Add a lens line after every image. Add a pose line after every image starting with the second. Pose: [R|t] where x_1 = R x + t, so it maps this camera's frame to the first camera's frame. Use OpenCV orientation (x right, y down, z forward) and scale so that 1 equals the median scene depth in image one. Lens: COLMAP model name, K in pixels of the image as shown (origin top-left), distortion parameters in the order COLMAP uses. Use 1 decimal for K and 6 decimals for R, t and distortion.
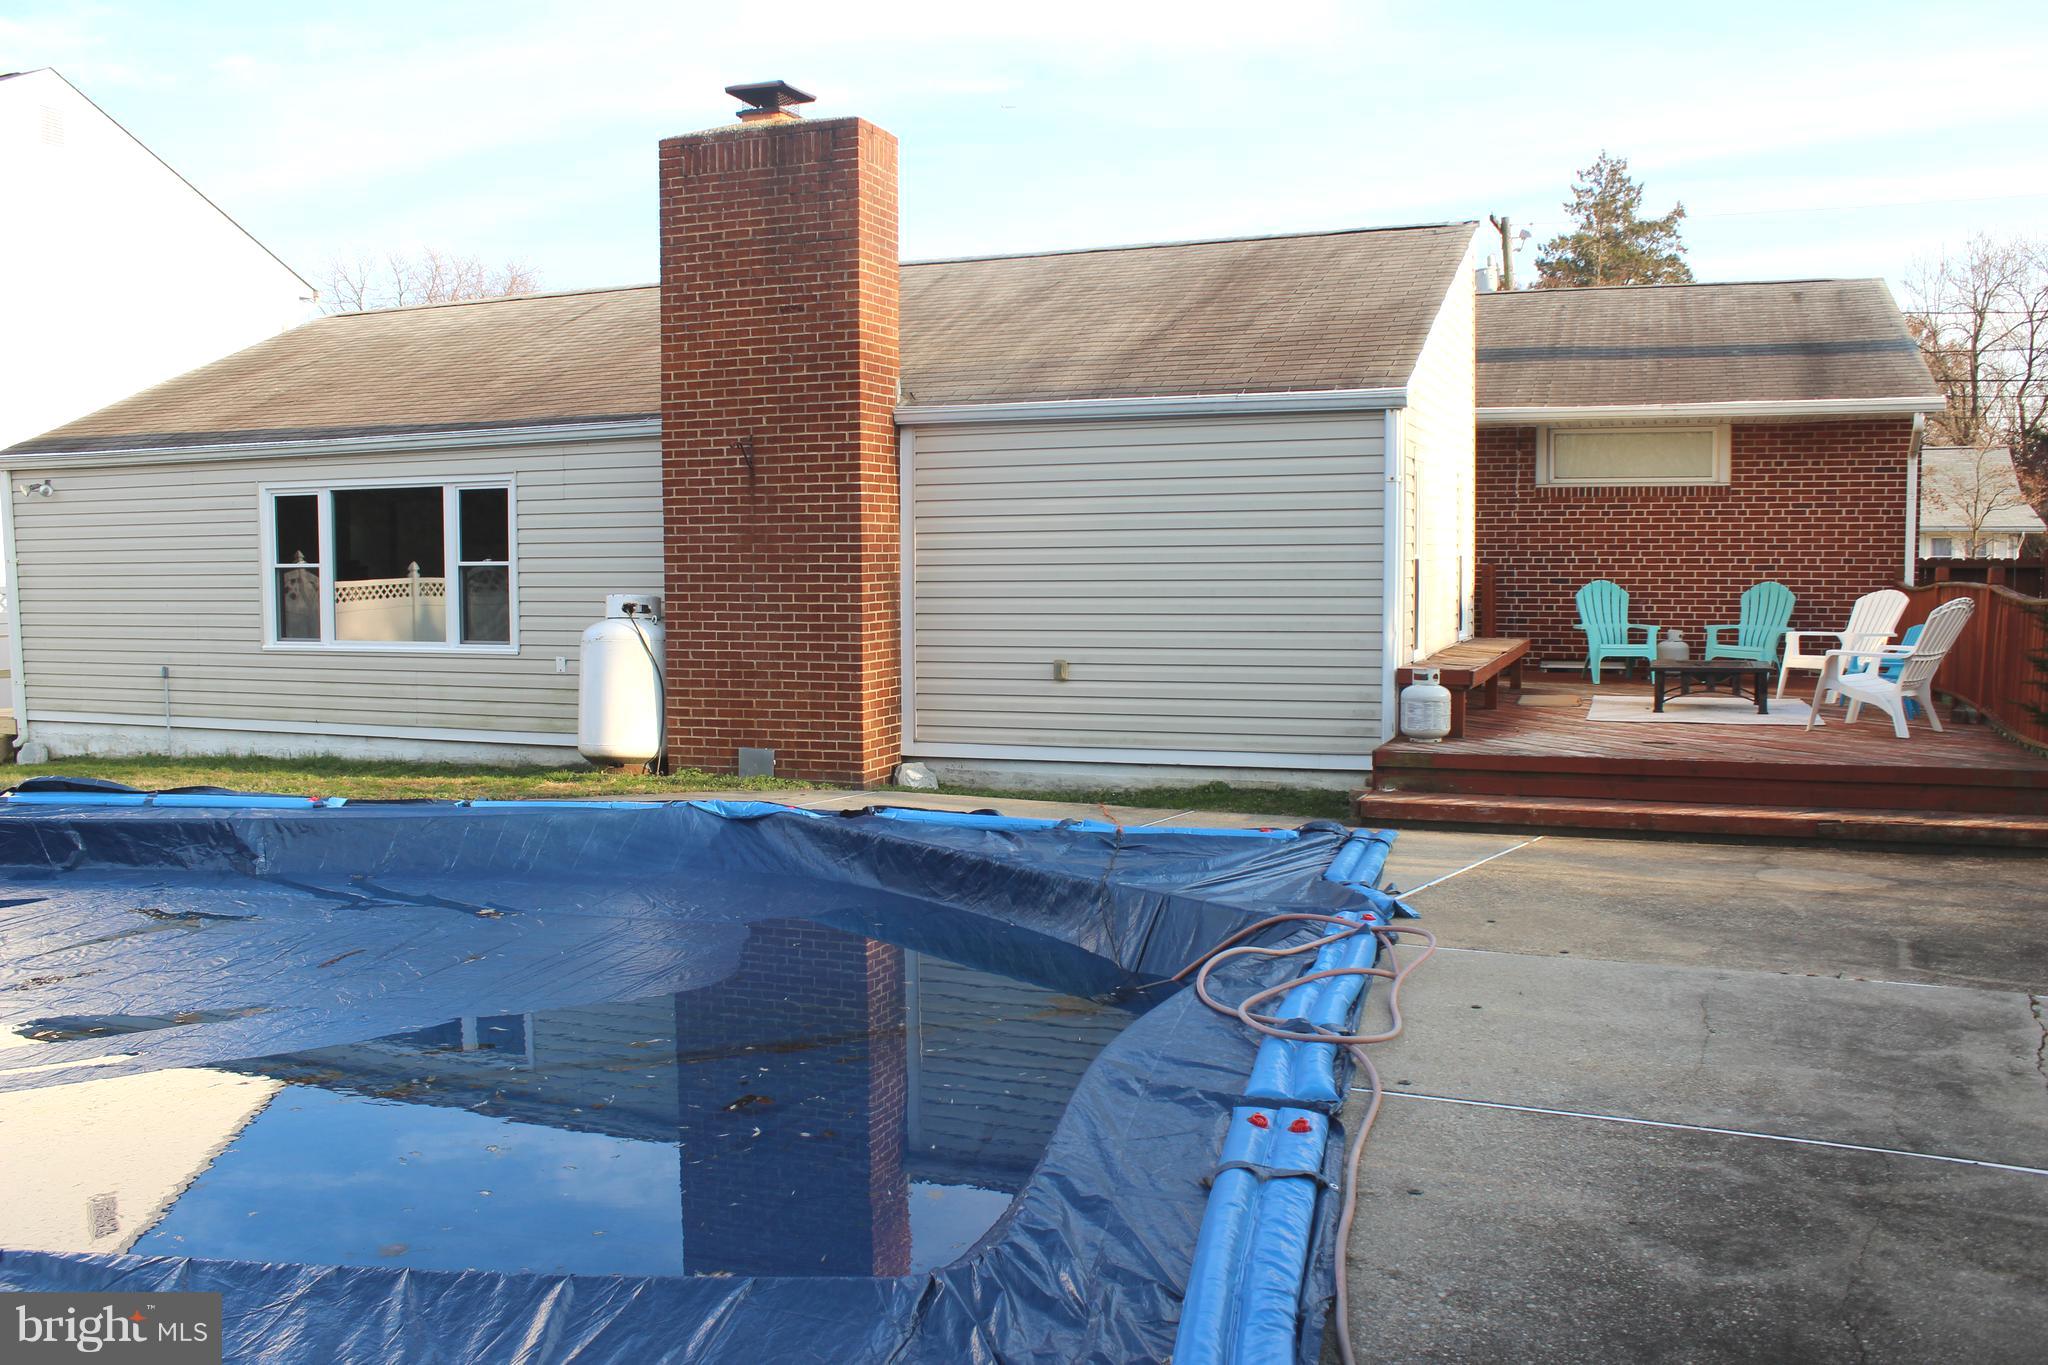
lens RADIAL K [[1698.7, 0, 1040.2], [0, 1698.7, 698.0], [0, 0, 1]] dist [-0.165455, 0.156090]
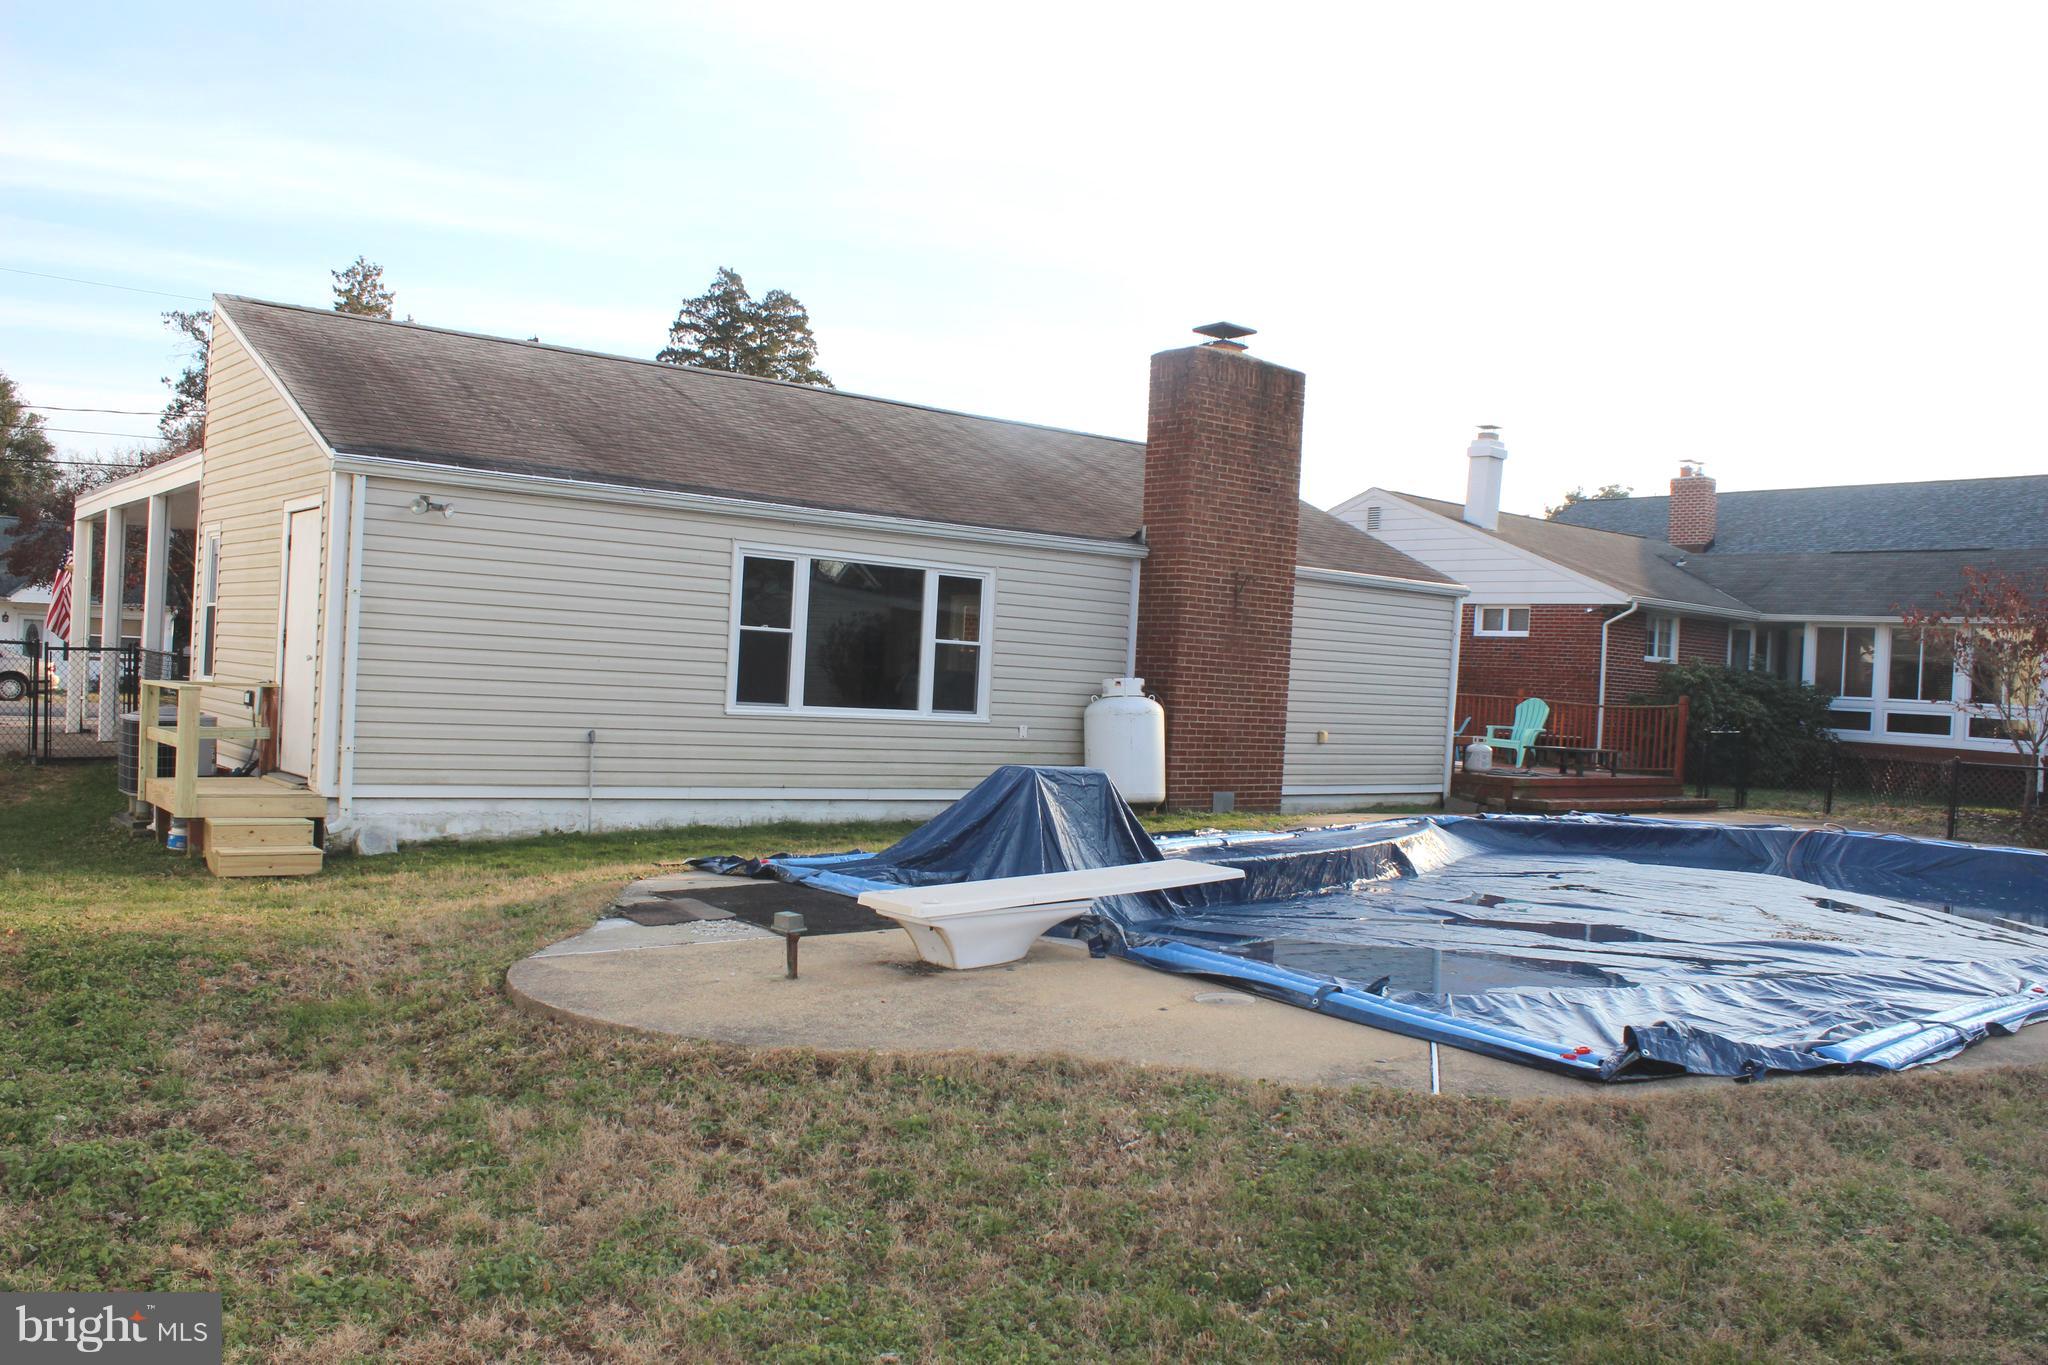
lens RADIAL K [[1698.7, 0, 1040.2], [0, 1698.7, 698.0], [0, 0, 1]] dist [-0.165455, 0.156090]
pose [[0.509238, 0.019867, 0.860396, -1.293122], [0.012452, 0.999459, -0.030448, -0.006576], [-0.860535, 0.026219, 0.508715, 0.362024]]
